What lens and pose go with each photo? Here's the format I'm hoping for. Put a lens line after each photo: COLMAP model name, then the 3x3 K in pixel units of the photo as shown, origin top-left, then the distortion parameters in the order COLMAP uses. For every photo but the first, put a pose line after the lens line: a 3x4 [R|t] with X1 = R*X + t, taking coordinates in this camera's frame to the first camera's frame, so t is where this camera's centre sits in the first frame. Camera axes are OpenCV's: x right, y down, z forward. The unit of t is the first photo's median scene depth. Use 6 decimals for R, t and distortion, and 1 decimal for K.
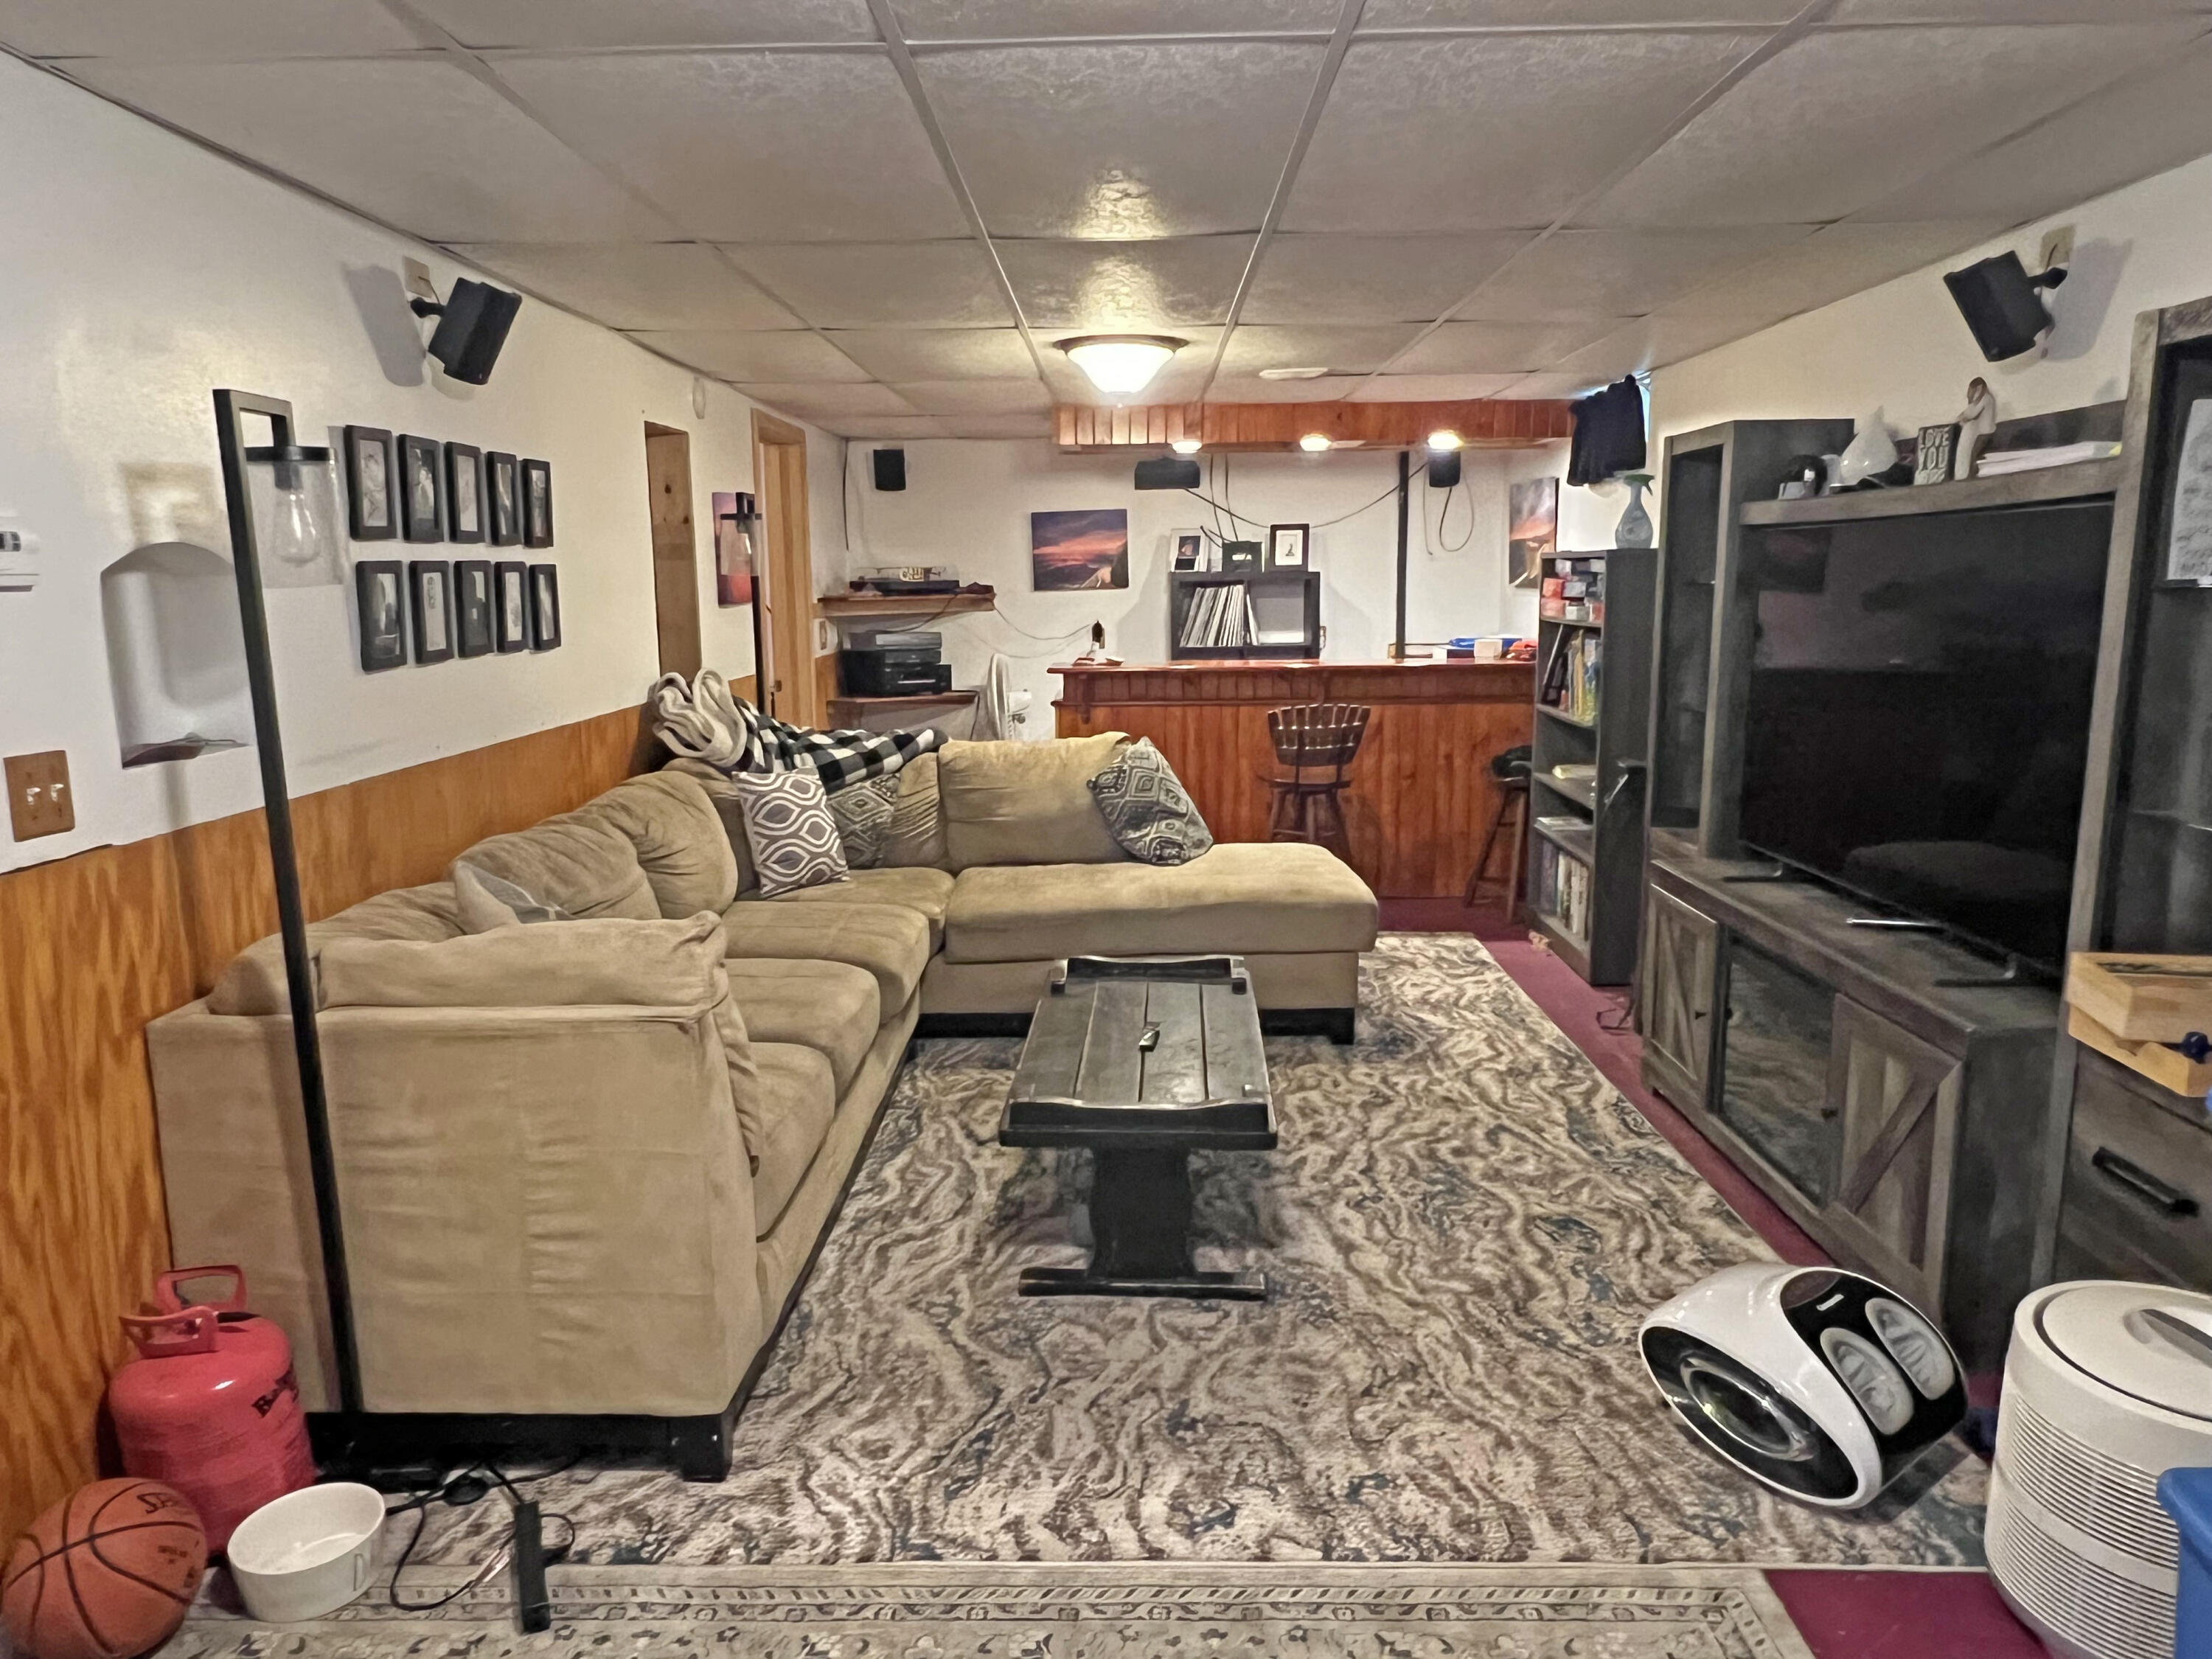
lens RADIAL K [[1491.6, 0, 1114.7], [0, 1491.6, 819.1], [0, 0, 1]] dist [0.002219, -0.004652]
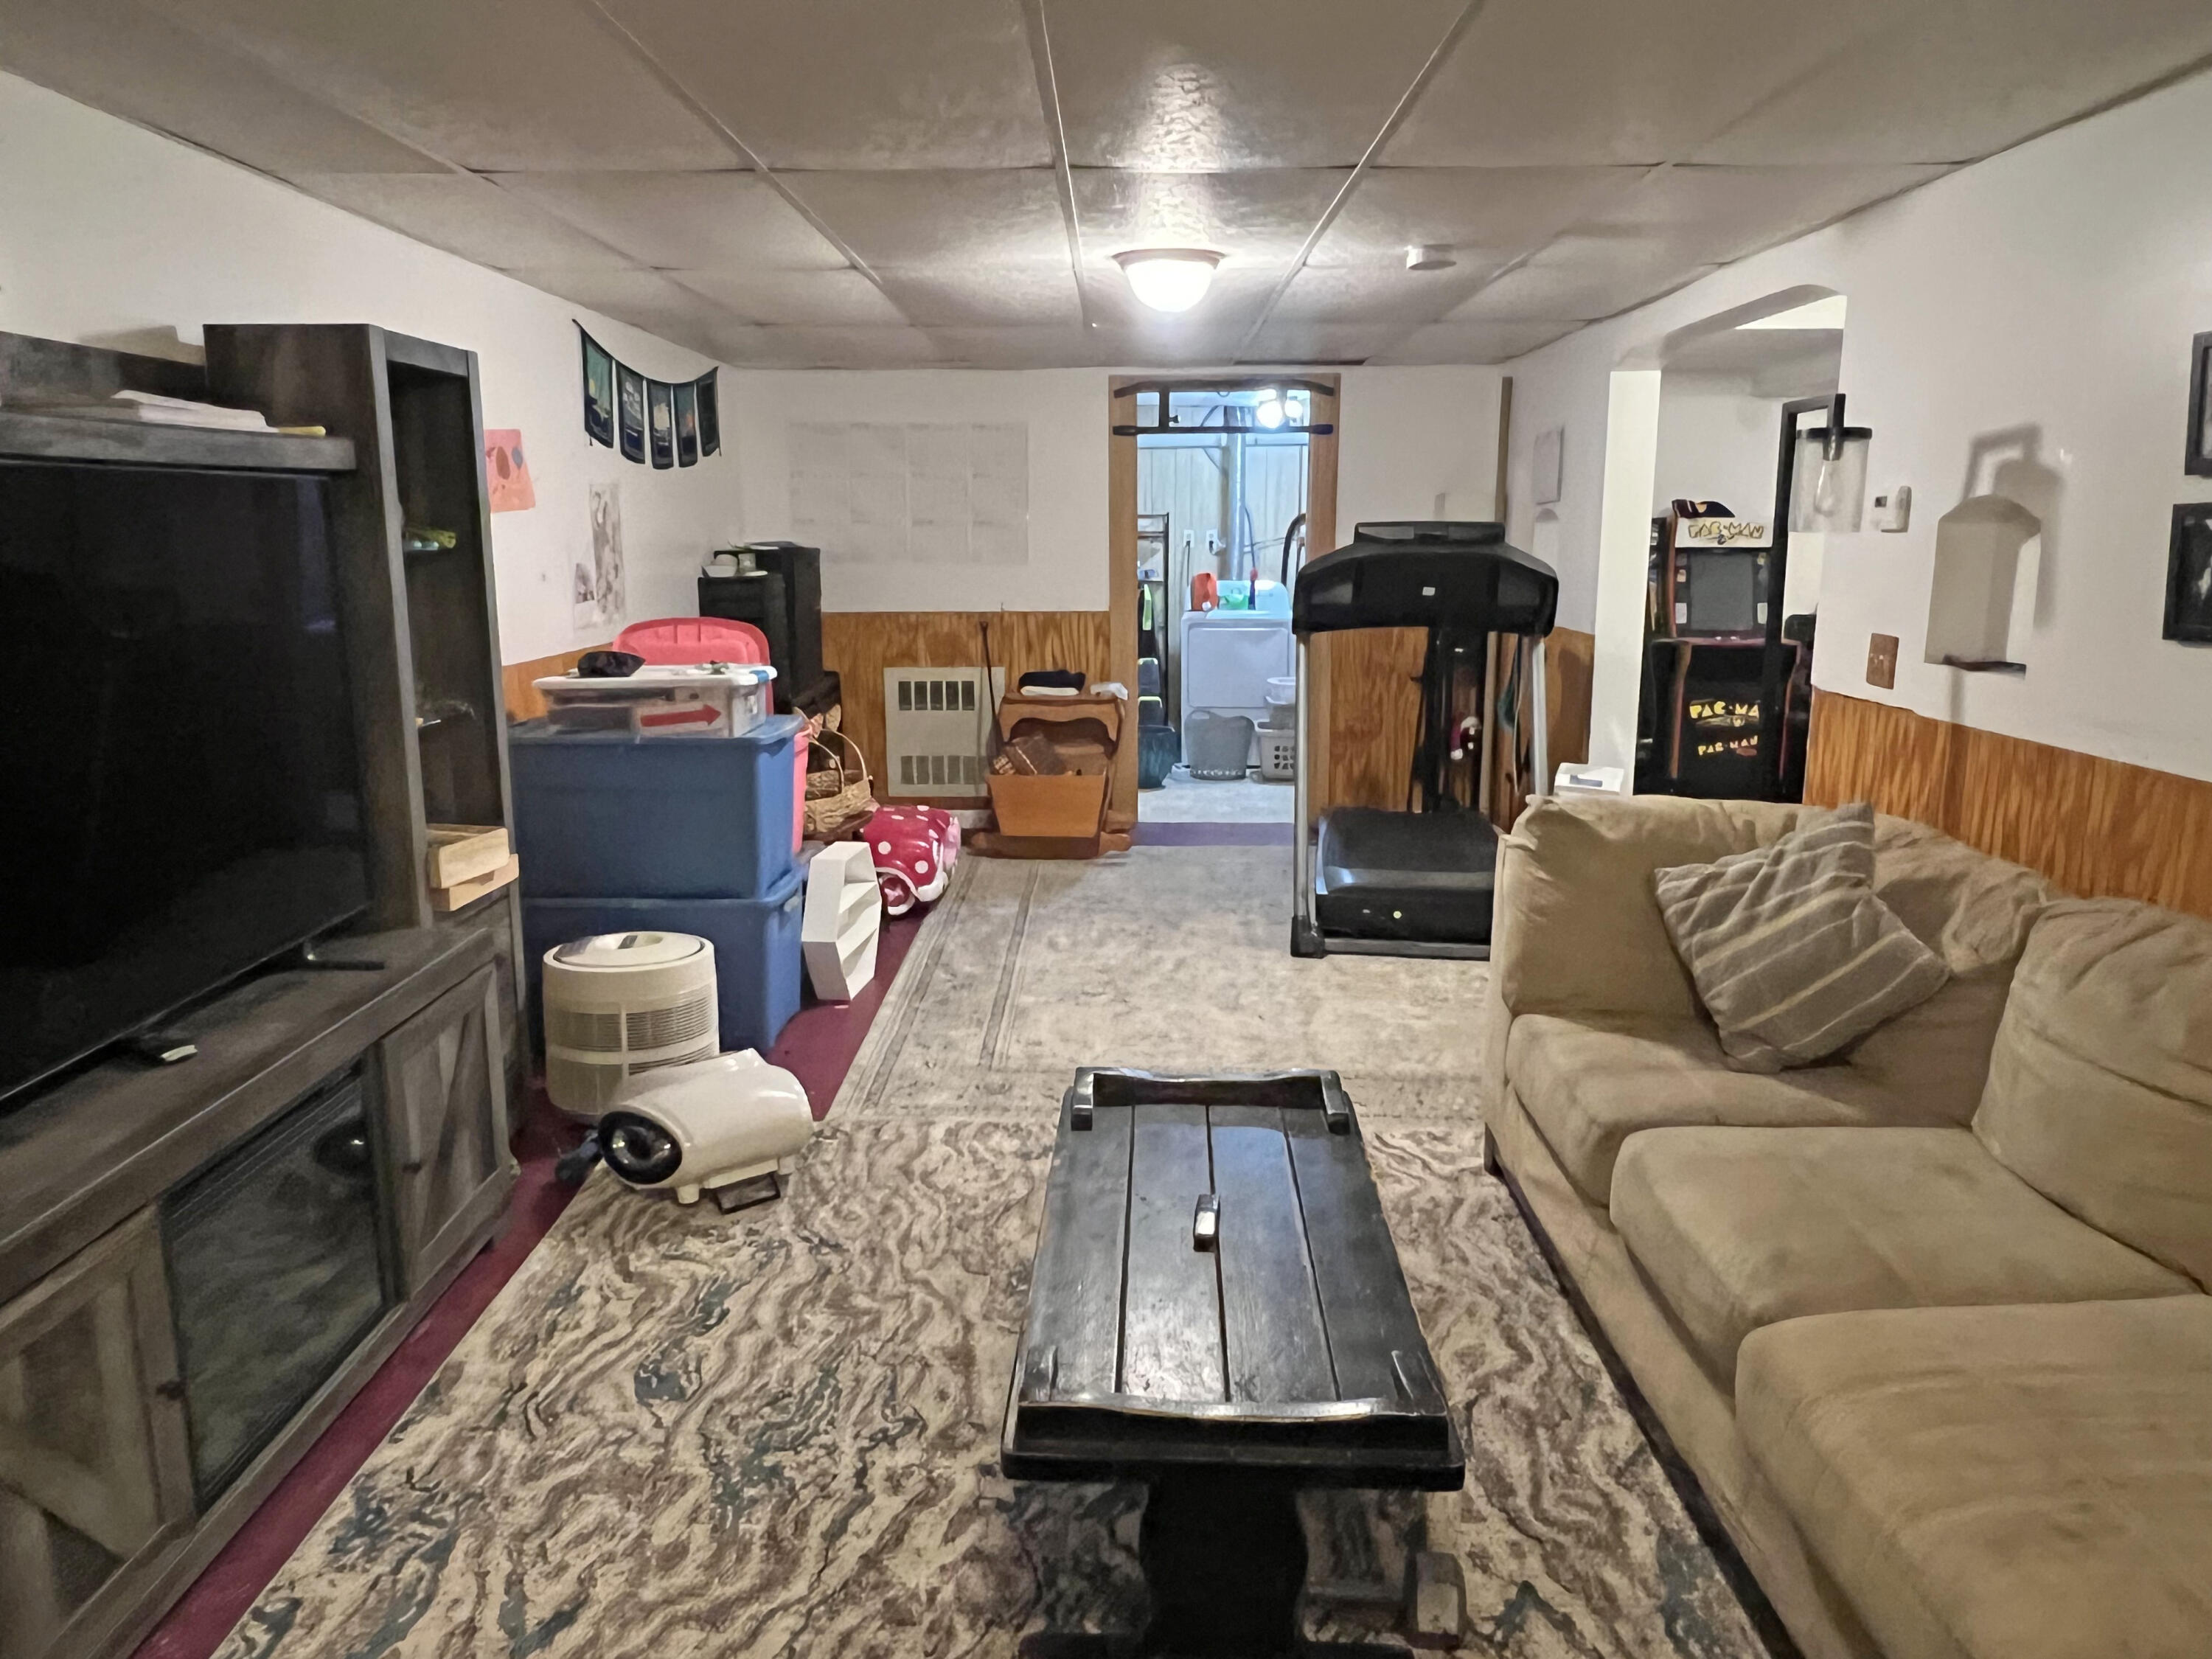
lens RADIAL K [[1491.6, 0, 1119.6], [0, 1491.6, 826.8], [0, 0, 1]] dist [0.002219, -0.004652]
pose [[-0.999852, 0.015085, -0.008307, 0.068648], [0.011204, 0.936142, 0.351444, -0.272714], [0.013078, 0.351299, -0.936172, 1.656495]]
